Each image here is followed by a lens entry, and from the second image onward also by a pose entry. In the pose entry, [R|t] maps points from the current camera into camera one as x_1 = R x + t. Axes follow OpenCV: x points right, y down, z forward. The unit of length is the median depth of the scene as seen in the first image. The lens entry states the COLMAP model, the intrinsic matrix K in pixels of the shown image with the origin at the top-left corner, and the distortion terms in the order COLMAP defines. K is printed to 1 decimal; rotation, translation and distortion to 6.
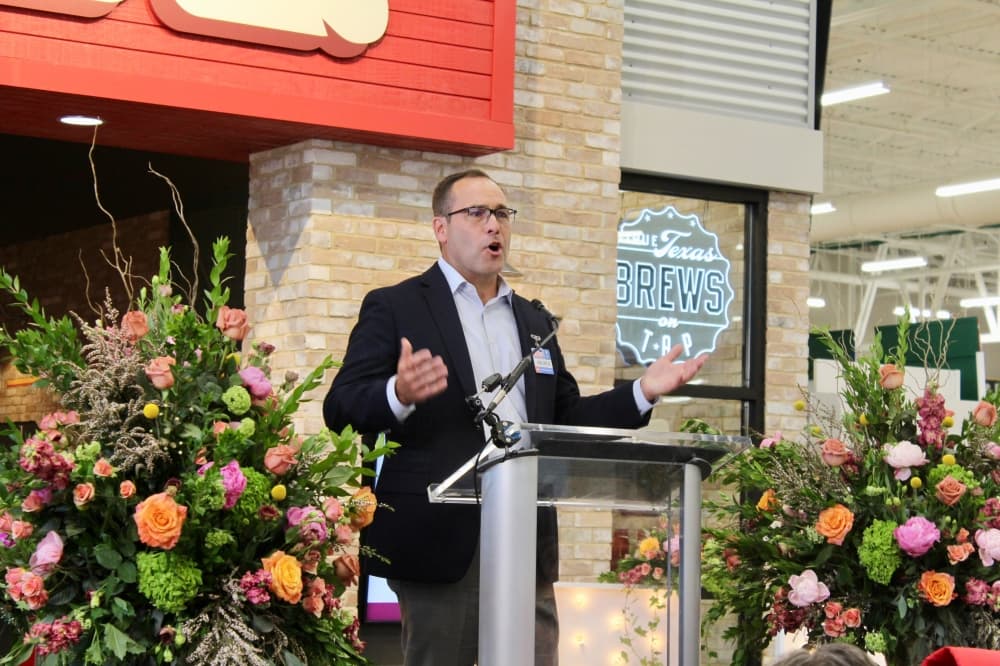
lens RADIAL K [[2386.0, 0, 500.0], [0, 2386.0, 333.0], [0, 0, 1]] dist [0.069967, 0.223017]
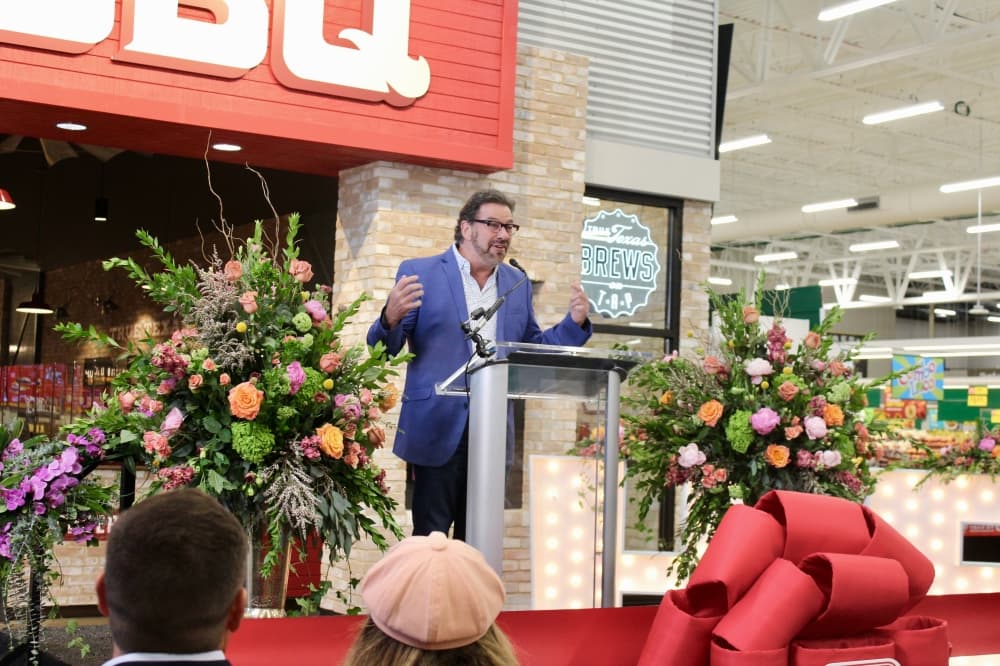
lens RADIAL K [[1542.1, 0, 500.0], [0, 1542.1, 333.0], [0, 0, 1]] dist [-0.051548, 0.063624]
pose [[0.999790, 0.010268, -0.017750, 0.025045], [-0.009932, 0.999771, 0.018936, 0.013130], [0.017940, -0.018755, 0.999663, 0.038256]]
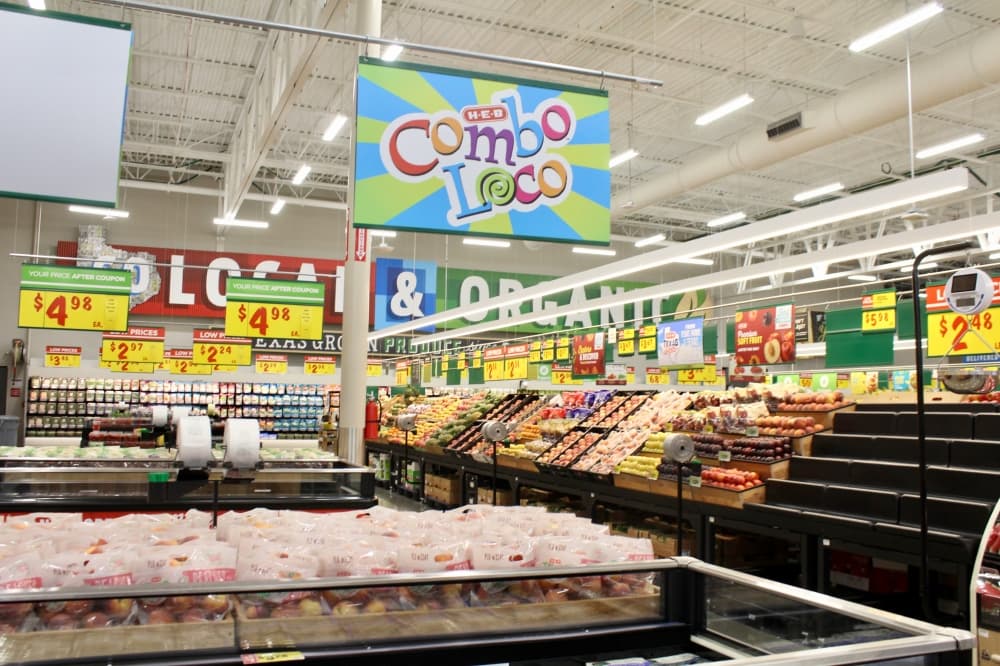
lens RADIAL K [[828.8, 0, 500.0], [0, 828.8, 333.0], [0, 0, 1]] dist [-0.130195, 0.017861]
pose [[0.965029, -0.028619, -0.260576, 0.678121], [0.026367, 0.999579, -0.012135, 0.187325], [0.260813, 0.004840, 0.965377, 1.969750]]
